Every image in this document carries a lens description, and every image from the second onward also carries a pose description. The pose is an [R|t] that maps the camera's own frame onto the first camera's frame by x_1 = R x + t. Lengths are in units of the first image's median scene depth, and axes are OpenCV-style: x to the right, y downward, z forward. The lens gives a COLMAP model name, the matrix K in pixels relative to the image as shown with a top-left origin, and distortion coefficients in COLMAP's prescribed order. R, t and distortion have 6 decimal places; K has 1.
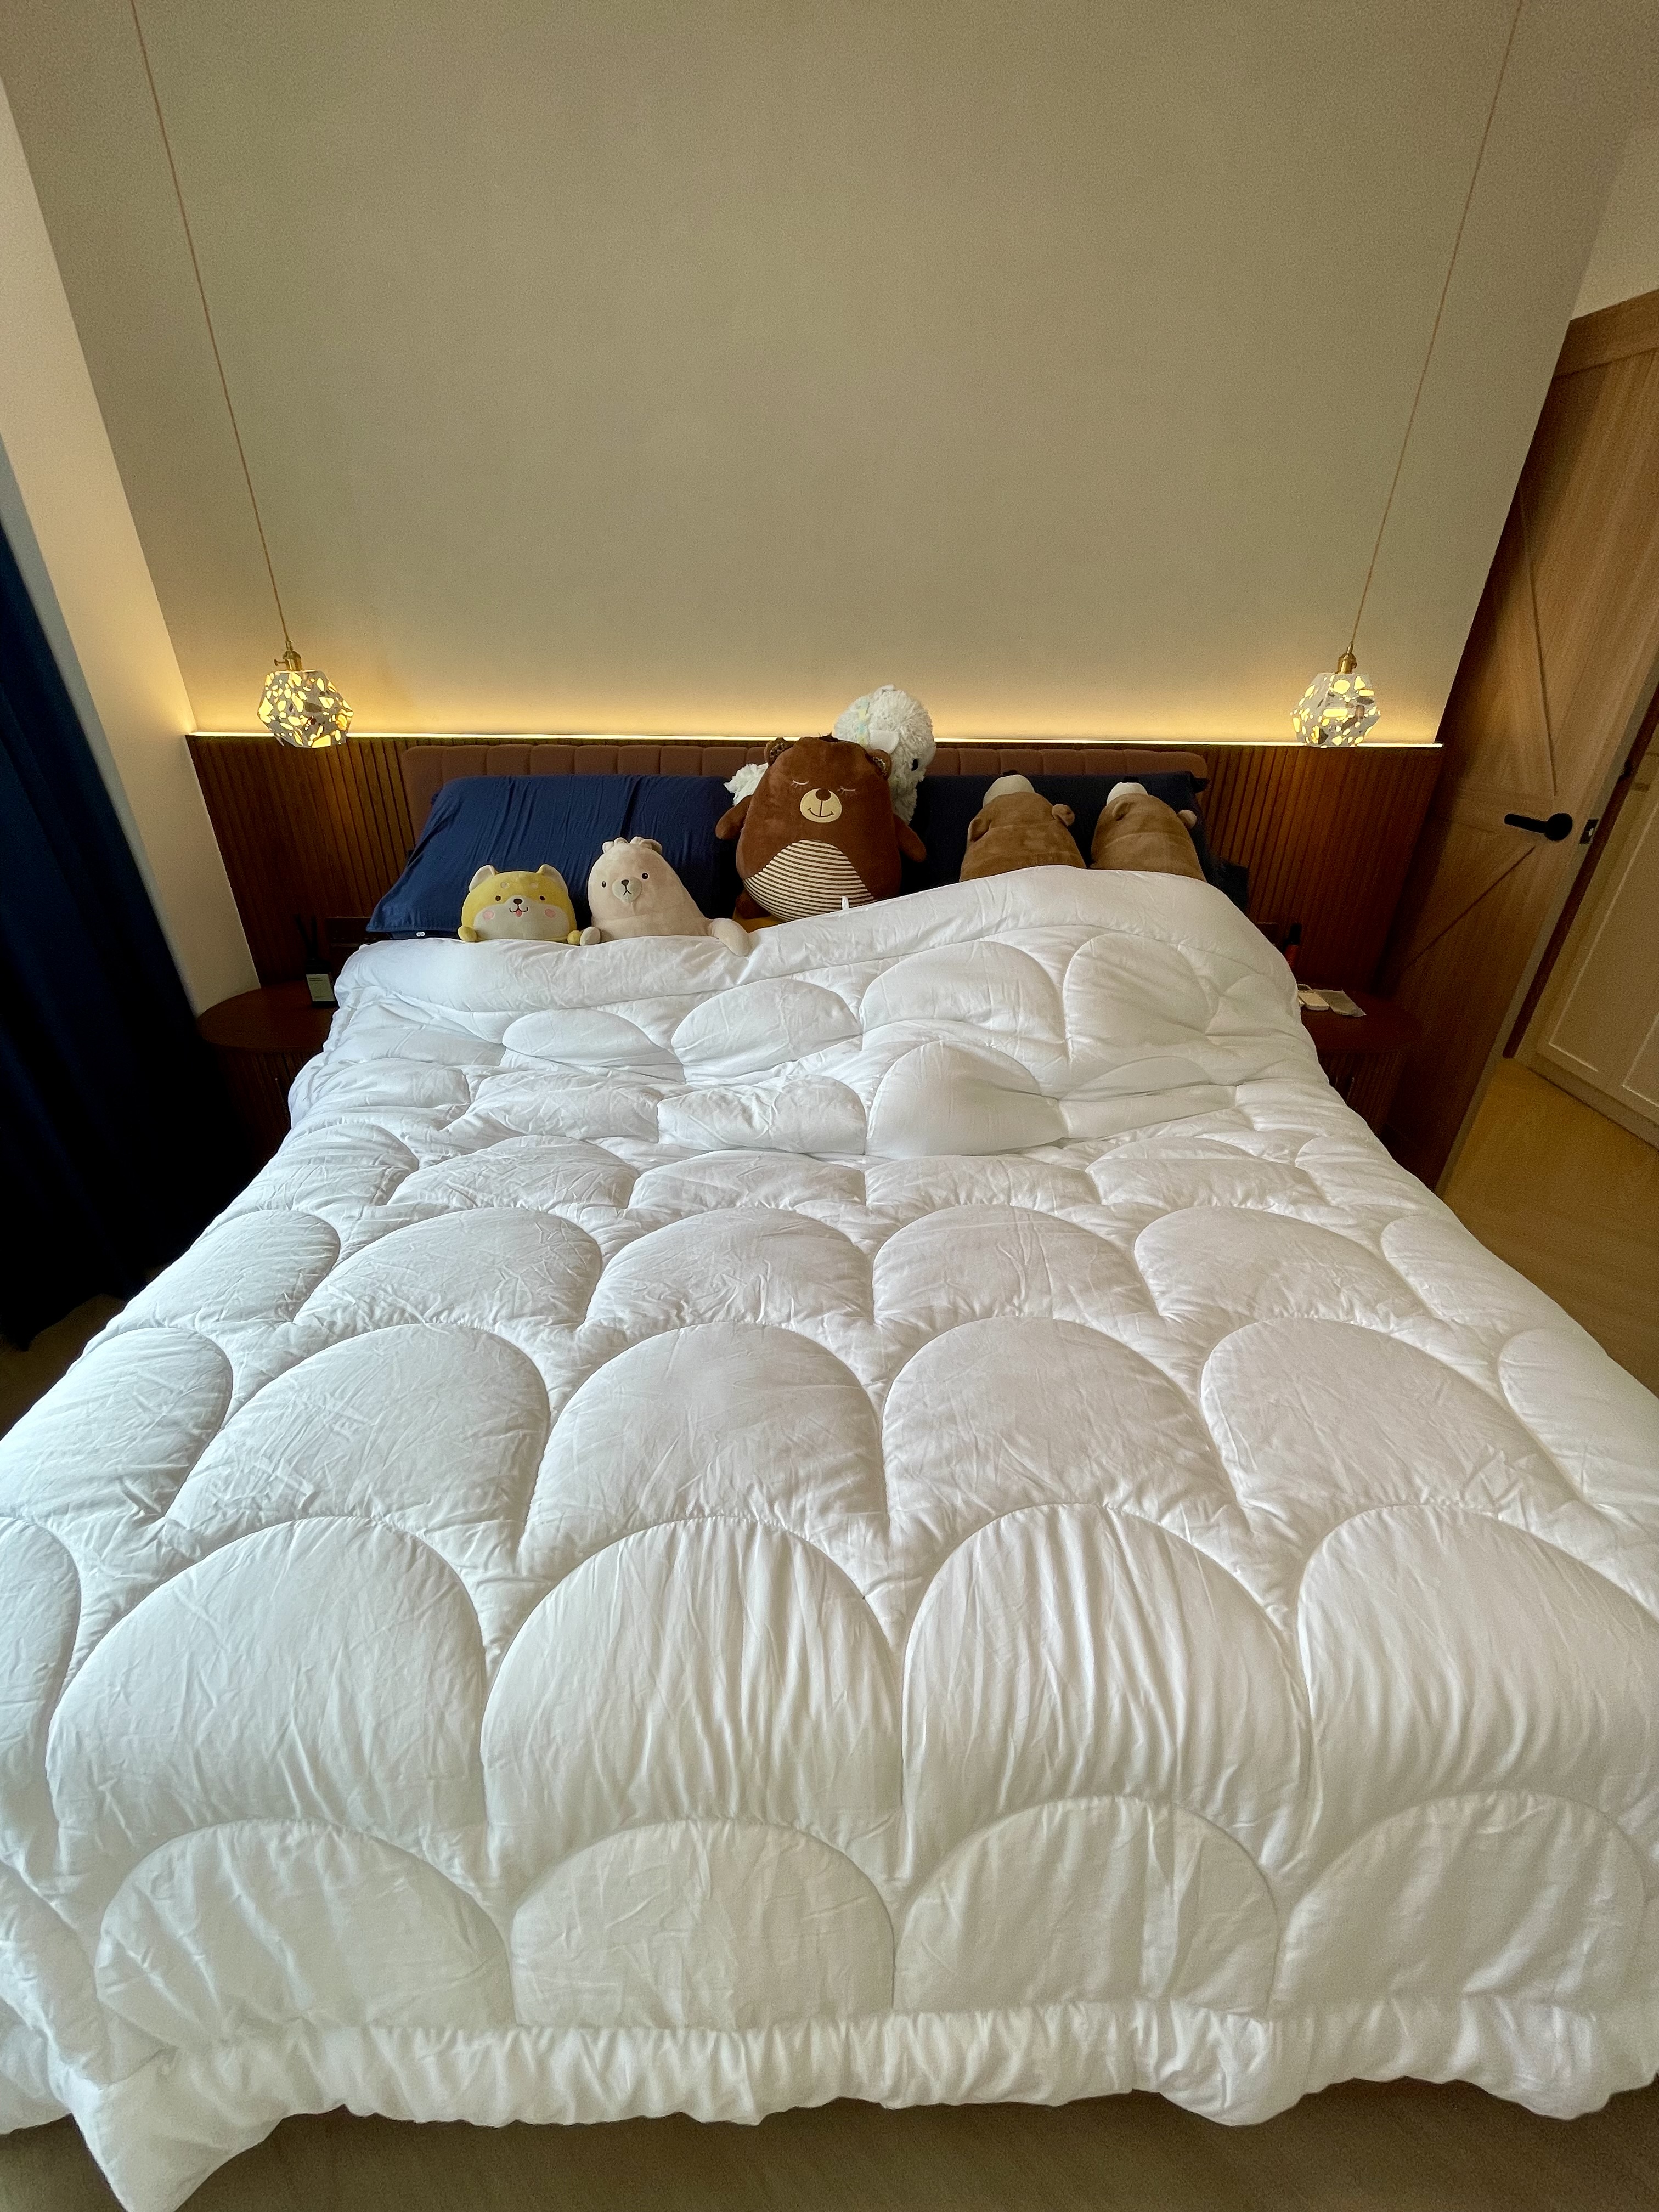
lens RADIAL K [[891.0, 0, 822.4], [0, 891.0, 1110.5], [0, 0, 1]] dist [-0.005004, -0.000156]
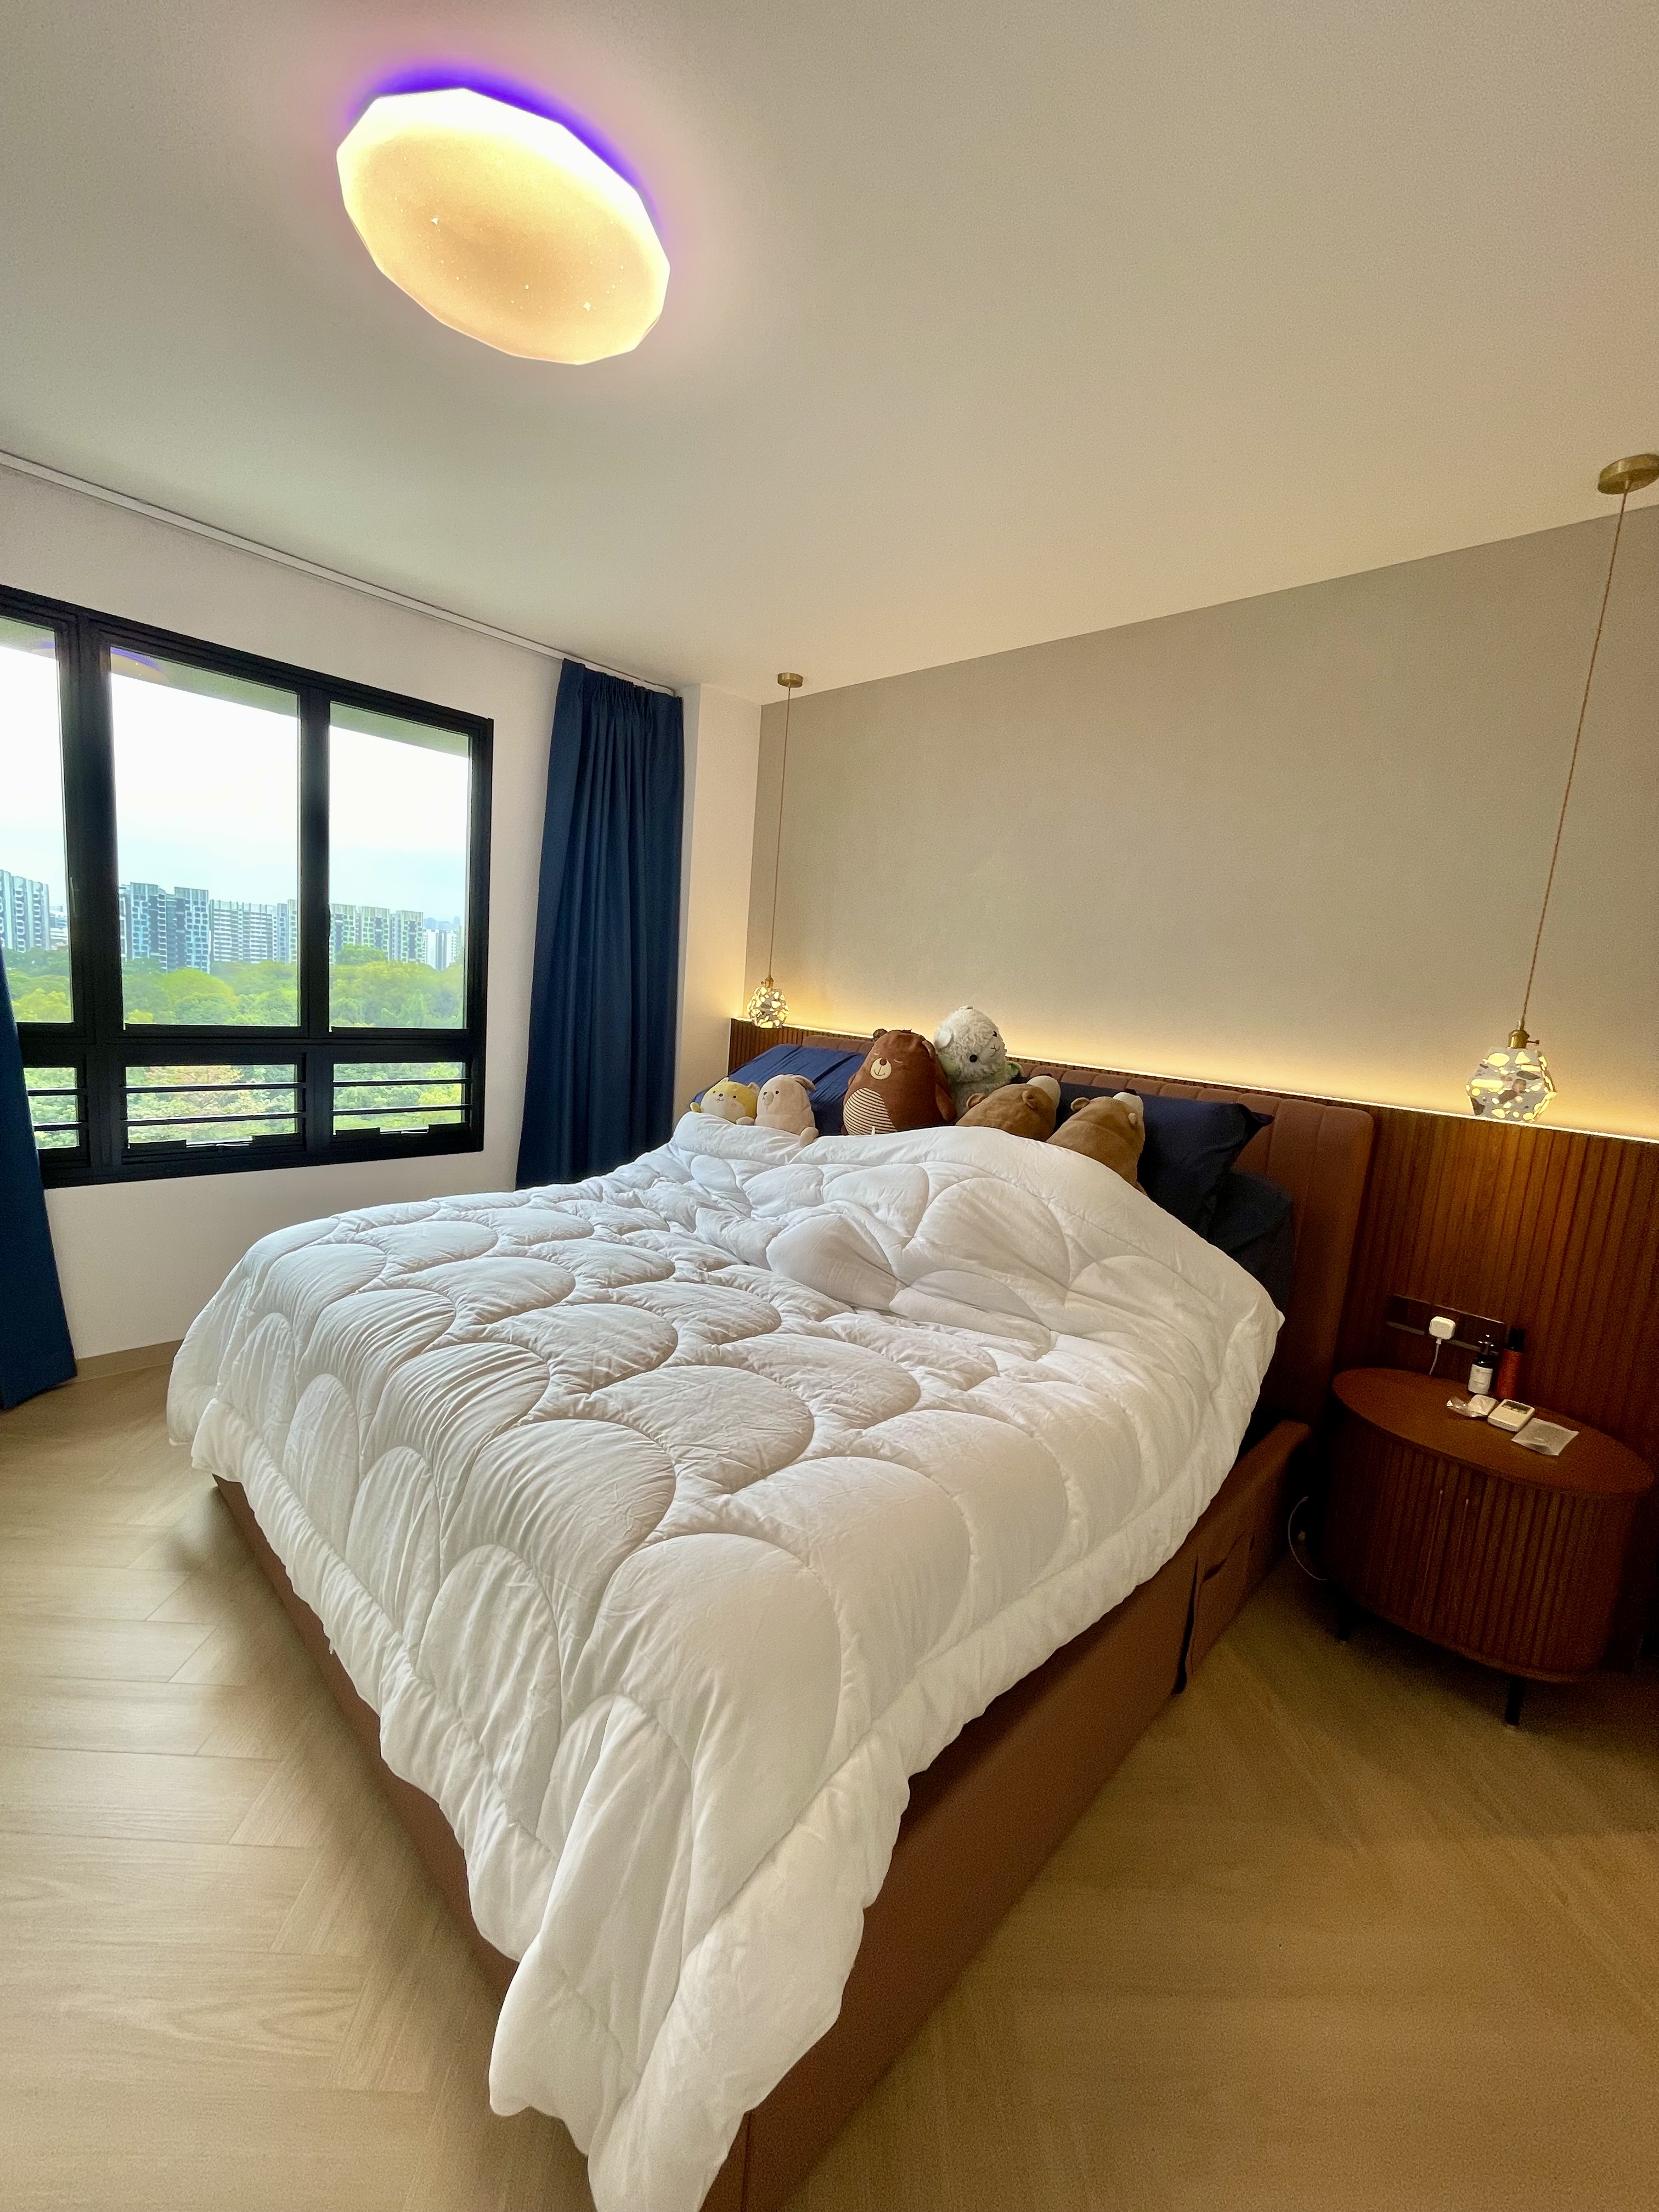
lens RADIAL K [[891.0, 0, 822.4], [0, 891.0, 1110.5], [0, 0, 1]] dist [-0.005004, -0.000156]
pose [[0.699531, 0.147172, -0.699283, 1.010137], [-0.406124, 0.887044, -0.219580, 0.092489], [0.587979, 0.437599, 0.680285, -0.051507]]
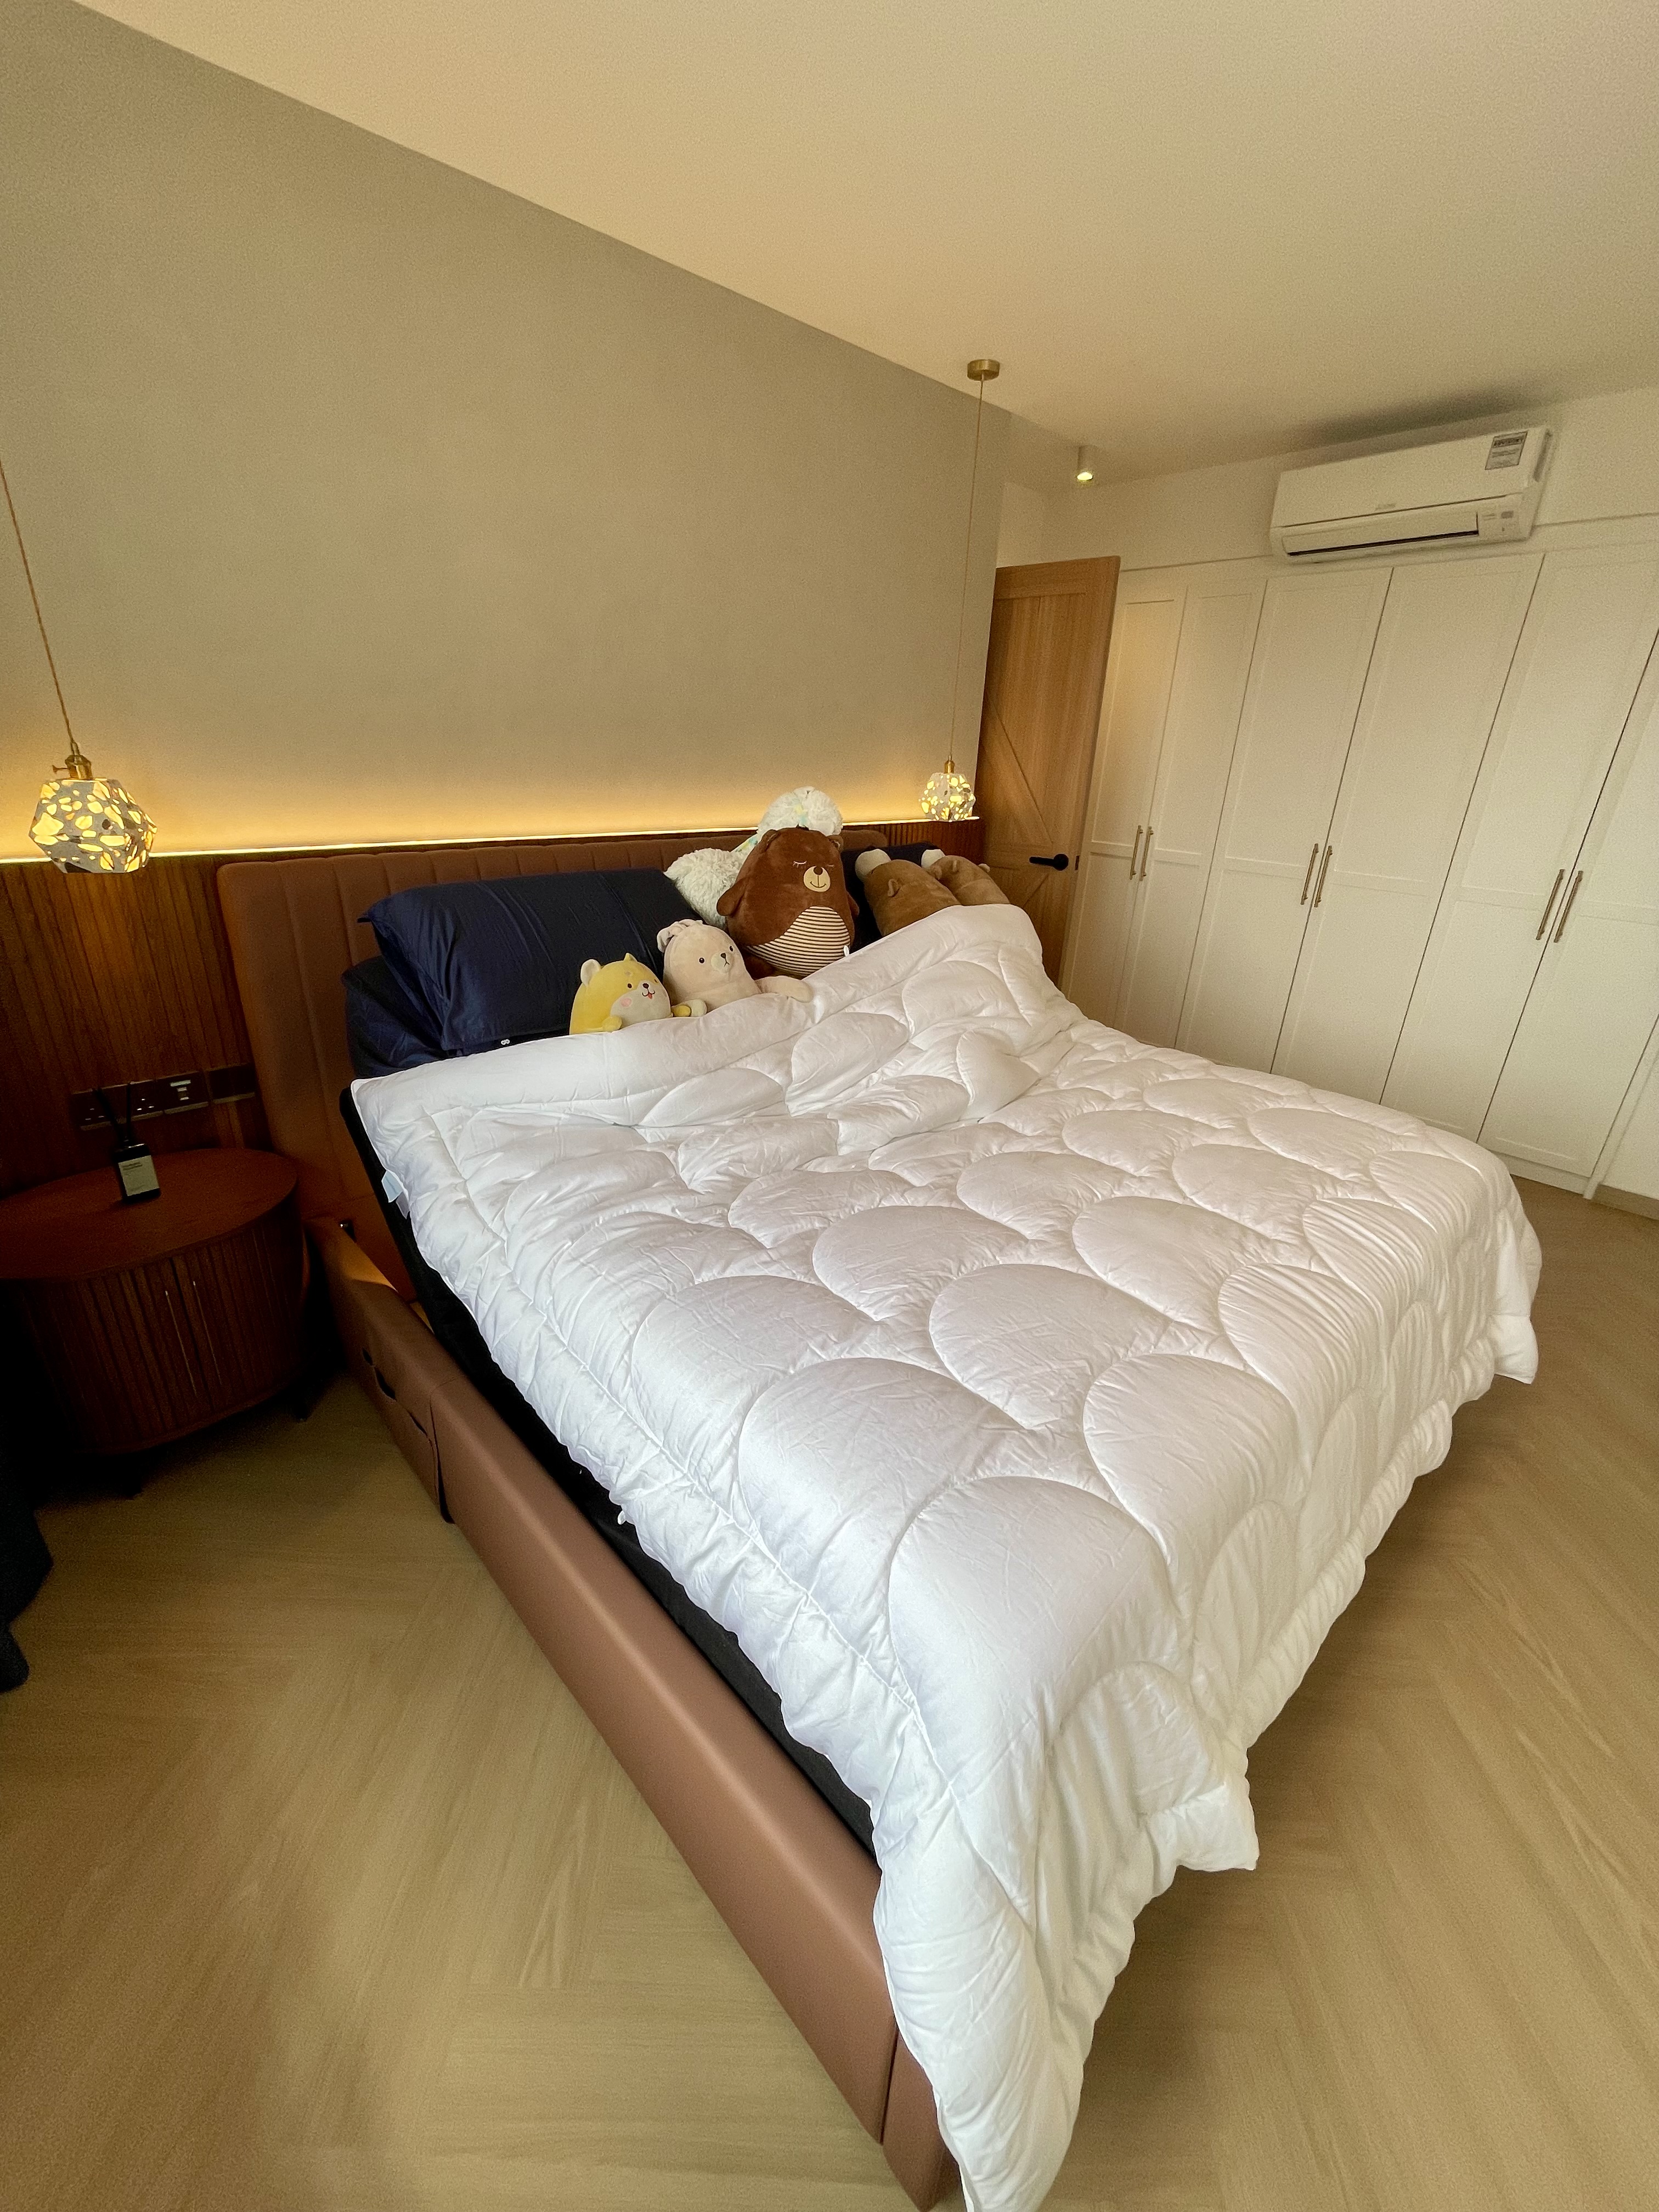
lens RADIAL K [[890.9, 0, 820.4], [0, 890.9, 1109.3], [0, 0, 1]] dist [0.002254, 0.000106]
pose [[0.750381, -0.239239, 0.616193, -0.878575], [0.294126, 0.955680, 0.012869, -0.043565], [-0.591962, 0.171582, 0.787490, 0.051528]]
